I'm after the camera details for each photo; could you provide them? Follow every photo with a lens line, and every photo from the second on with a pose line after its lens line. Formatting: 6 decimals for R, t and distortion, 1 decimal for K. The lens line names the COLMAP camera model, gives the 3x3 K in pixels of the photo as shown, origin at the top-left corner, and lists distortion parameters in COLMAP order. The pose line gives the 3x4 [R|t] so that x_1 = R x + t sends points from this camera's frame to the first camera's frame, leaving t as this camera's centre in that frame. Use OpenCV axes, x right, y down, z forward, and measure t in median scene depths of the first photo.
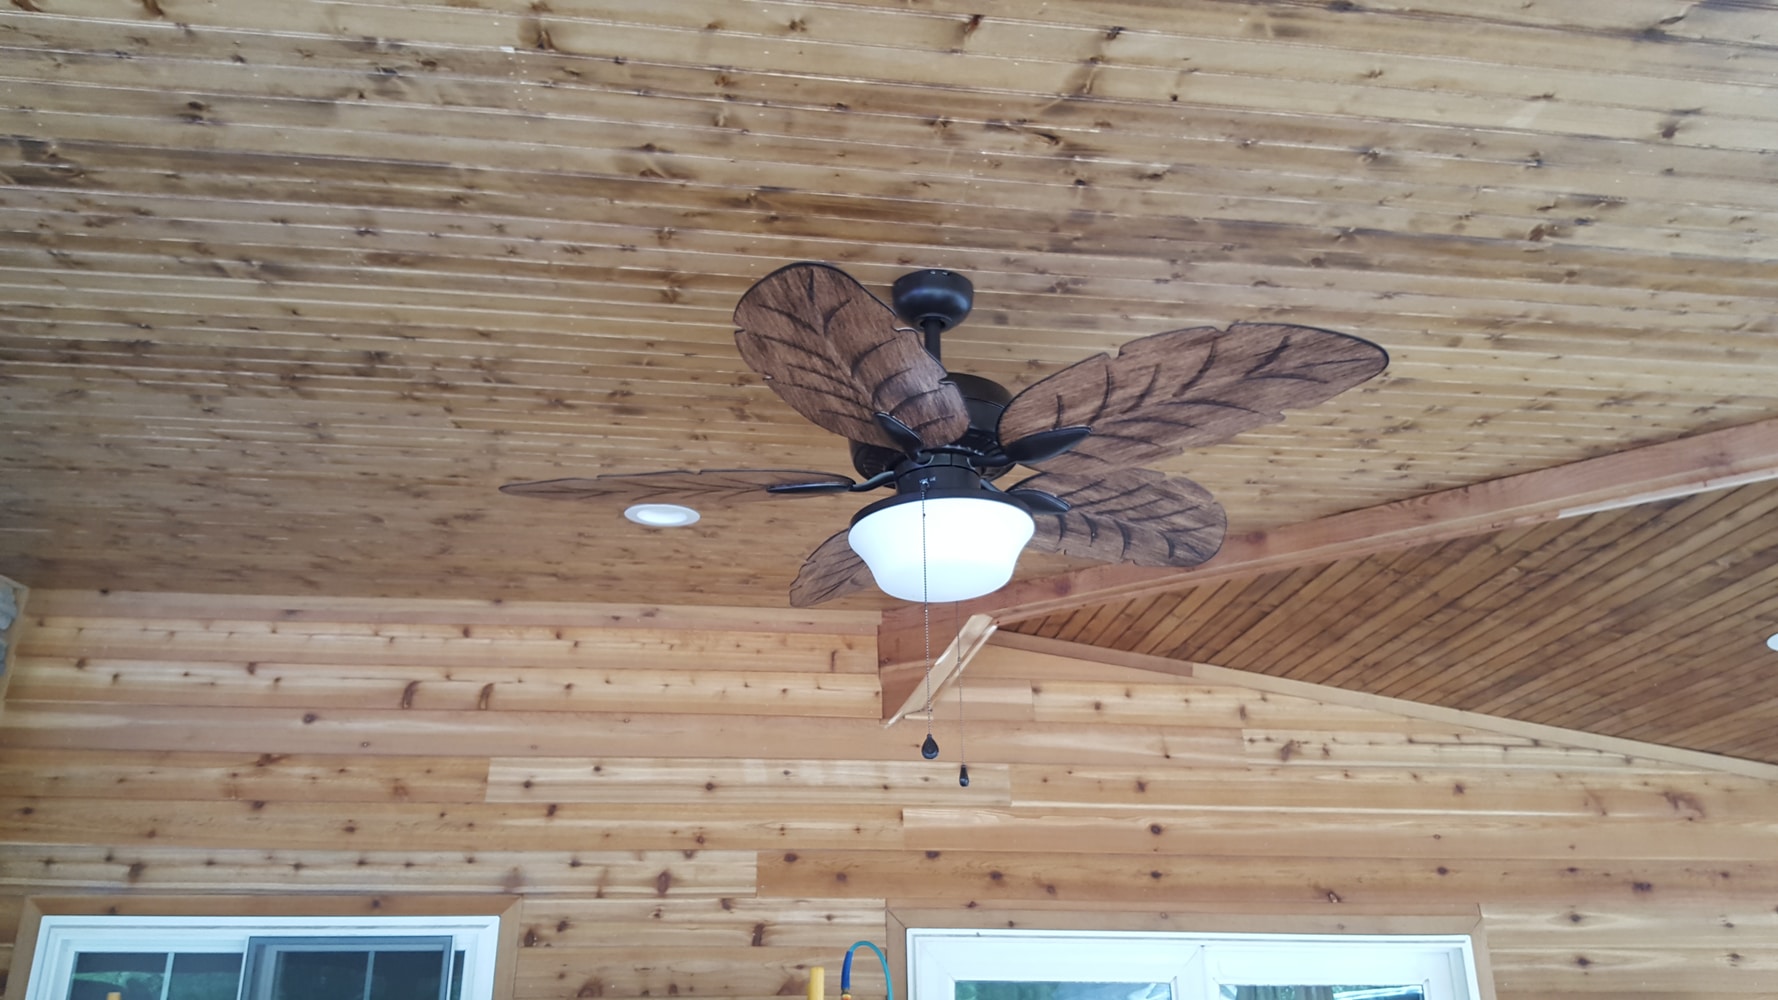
lens RADIAL K [[1314.7, 0, 901.5], [0, 1314.7, 524.0], [0, 0, 1]] dist [0.082791, -0.112459]
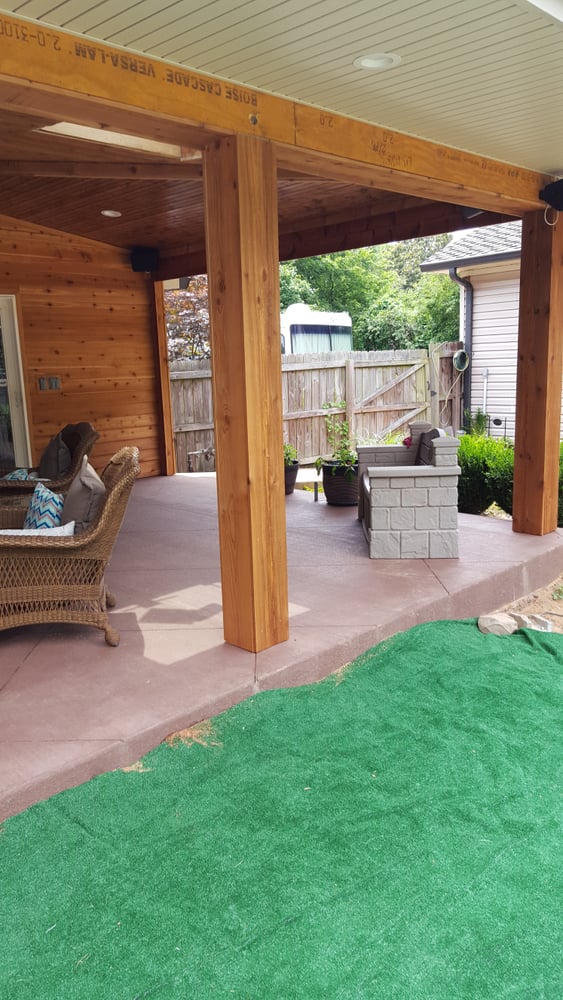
lens RADIAL K [[739.4, 0, 272.5], [0, 739.4, 502.3], [0, 0, 1]] dist [0.082791, -0.112459]
pose [[0.790783, -0.130005, 0.598131, -0.214246], [-0.209850, 0.860380, 0.464445, -0.219054], [-0.575000, -0.492793, 0.653092, -0.747759]]
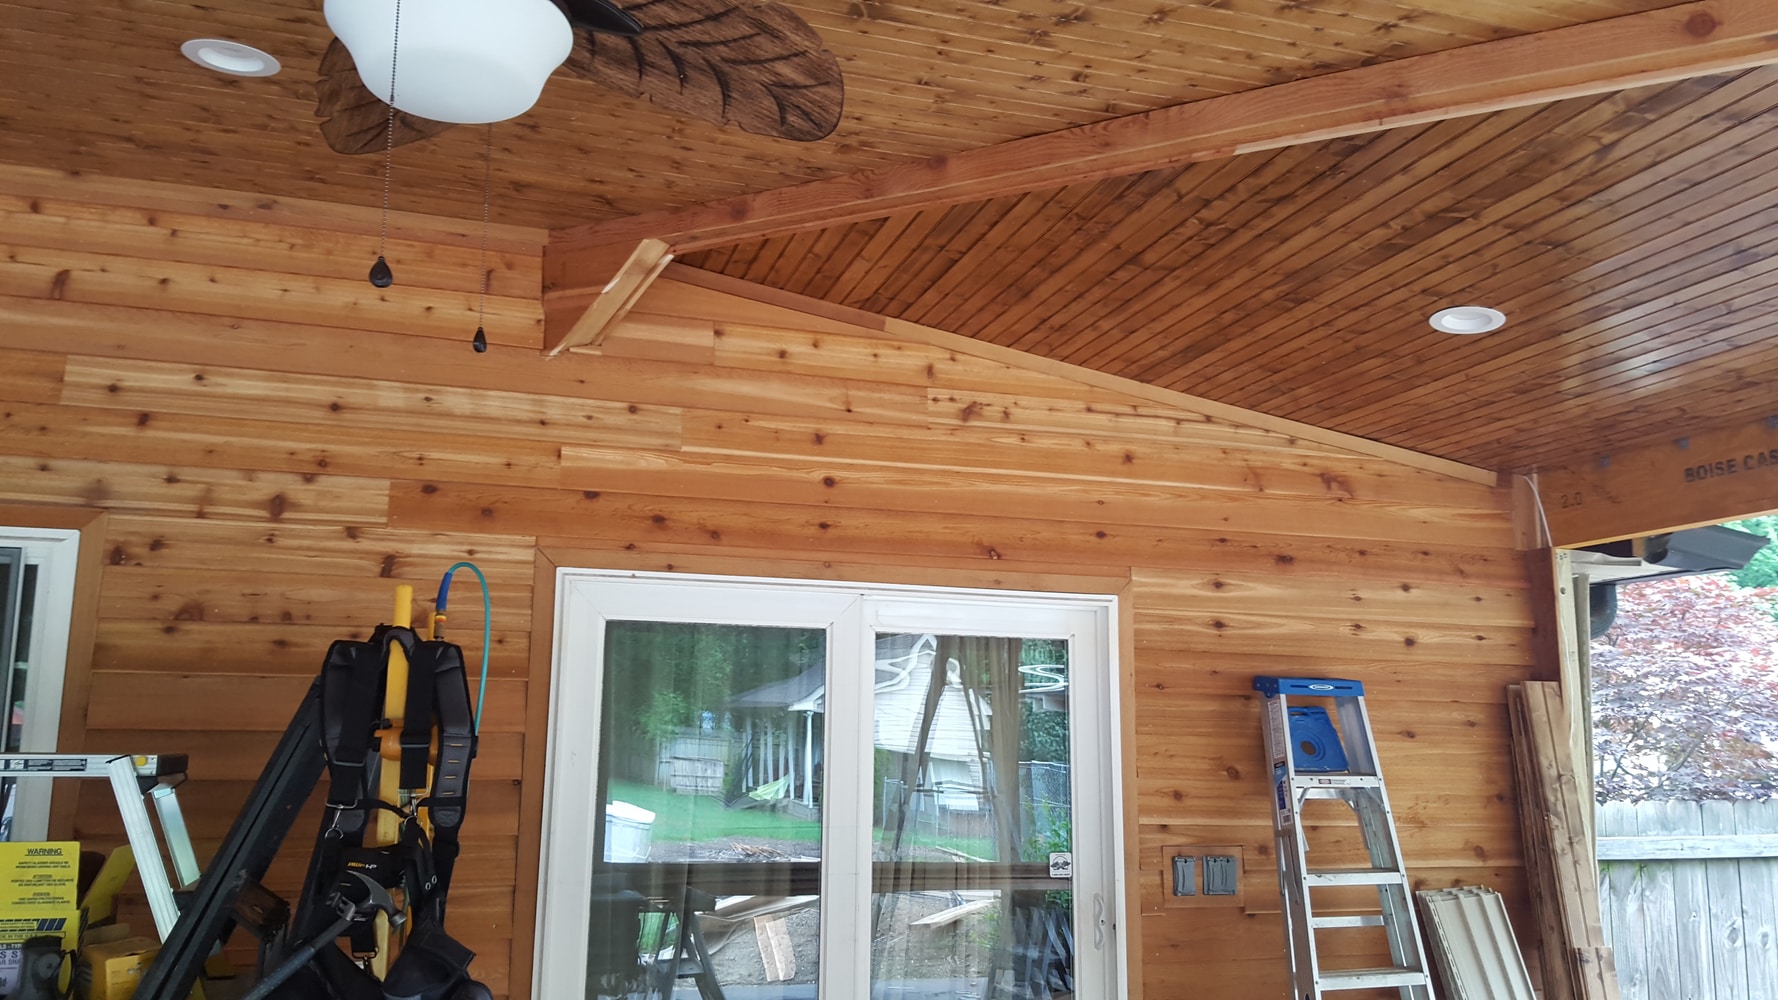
lens RADIAL K [[1314.7, 0, 888.7], [0, 1314.7, 505.5], [0, 0, 1]] dist [0.082791, -0.112459]
pose [[0.984902, 0.052938, 0.164817, 0.080078], [-0.086567, 0.975115, 0.204099, 0.047911], [-0.149911, -0.215285, 0.964976, 0.058640]]
